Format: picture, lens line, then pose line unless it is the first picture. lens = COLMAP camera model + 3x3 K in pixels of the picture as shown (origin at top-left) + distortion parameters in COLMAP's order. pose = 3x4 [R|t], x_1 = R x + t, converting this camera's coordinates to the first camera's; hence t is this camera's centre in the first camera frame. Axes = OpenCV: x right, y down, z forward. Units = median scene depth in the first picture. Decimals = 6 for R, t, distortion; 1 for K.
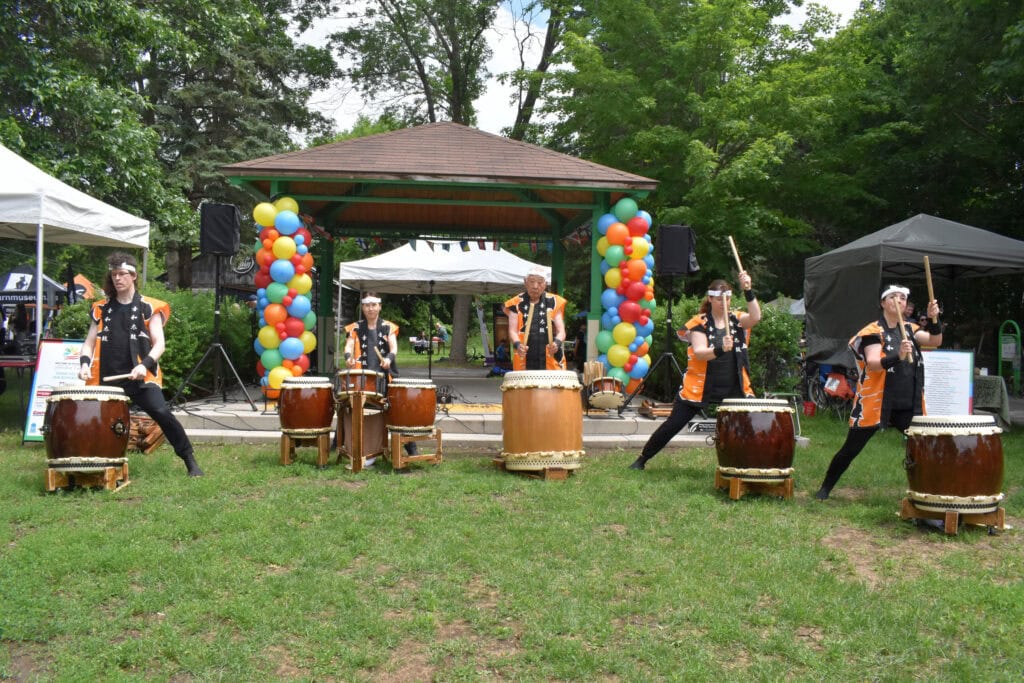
lens RADIAL K [[805.8, 0, 512.0], [0, 805.8, 341.5], [0, 0, 1]] dist [-0.095206, 0.019609]
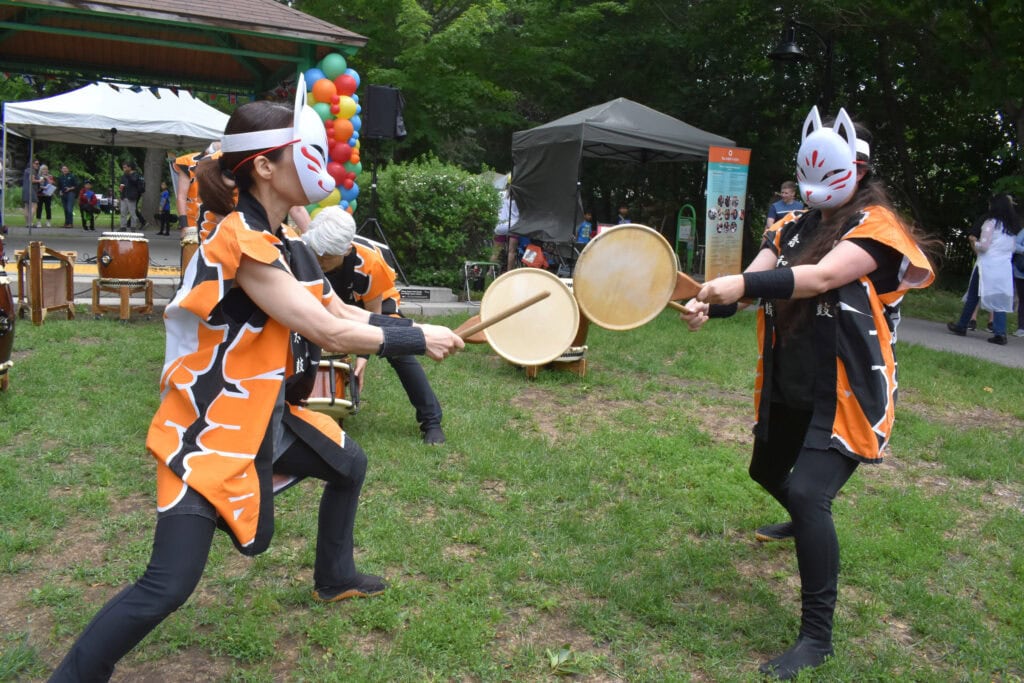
lens RADIAL K [[805.8, 0, 512.0], [0, 805.8, 341.5], [0, 0, 1]] dist [-0.095206, 0.019609]
pose [[0.936345, -0.009754, 0.350946, 0.008050], [-0.047203, 0.987040, 0.153373, 0.004096], [-0.347894, -0.160176, 0.923750, 0.008336]]
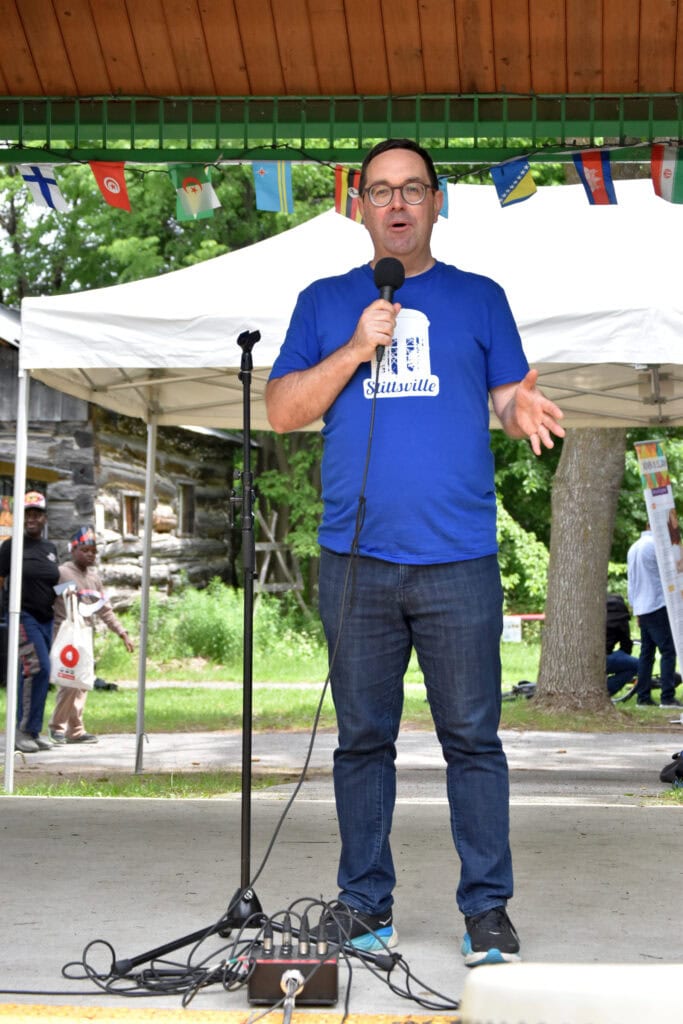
lens RADIAL K [[2734.2, 0, 341.5], [0, 2734.2, 512.0], [0, 0, 1]] dist [0.084463, -0.075714]
pose [[0.984994, -0.017626, -0.171687, 0.028401], [0.011223, 0.999207, -0.038193, -0.006915], [0.172224, 0.035693, 0.984411, 0.419494]]
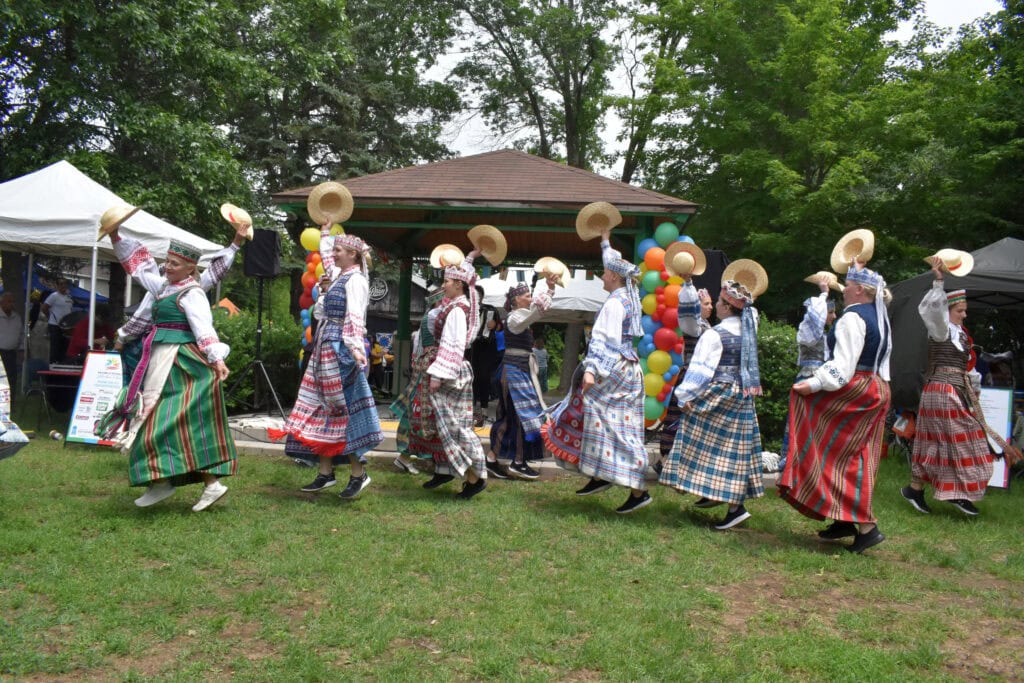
lens RADIAL K [[805.8, 0, 512.0], [0, 805.8, 341.5], [0, 0, 1]] dist [-0.095206, 0.019609]
pose [[0.980597, 0.021872, -0.194810, 0.160914], [-0.029406, 0.998924, -0.035868, 0.005655], [0.193816, 0.040901, 0.980185, 0.021845]]
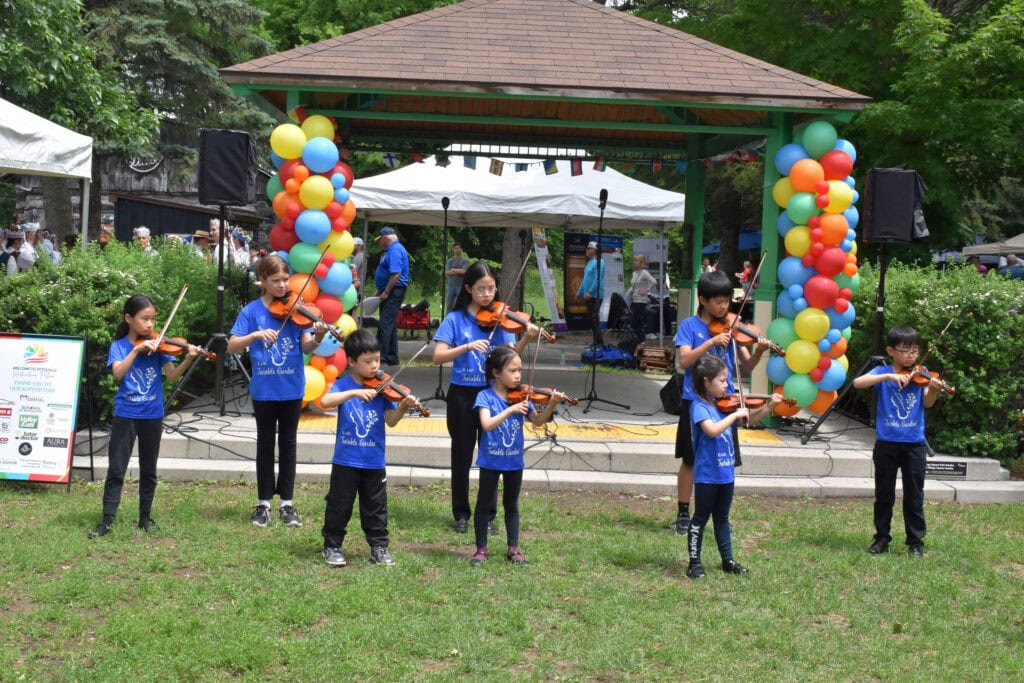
lens RADIAL K [[1389.0, 0, 512.0], [0, 1389.0, 341.5], [0, 0, 1]] dist [-0.026218, -0.071679]
pose [[0.999258, 0.017602, -0.034252, -0.075001], [-0.015874, 0.998618, 0.050101, -0.052296], [0.035087, -0.049520, 0.998157, -0.180158]]
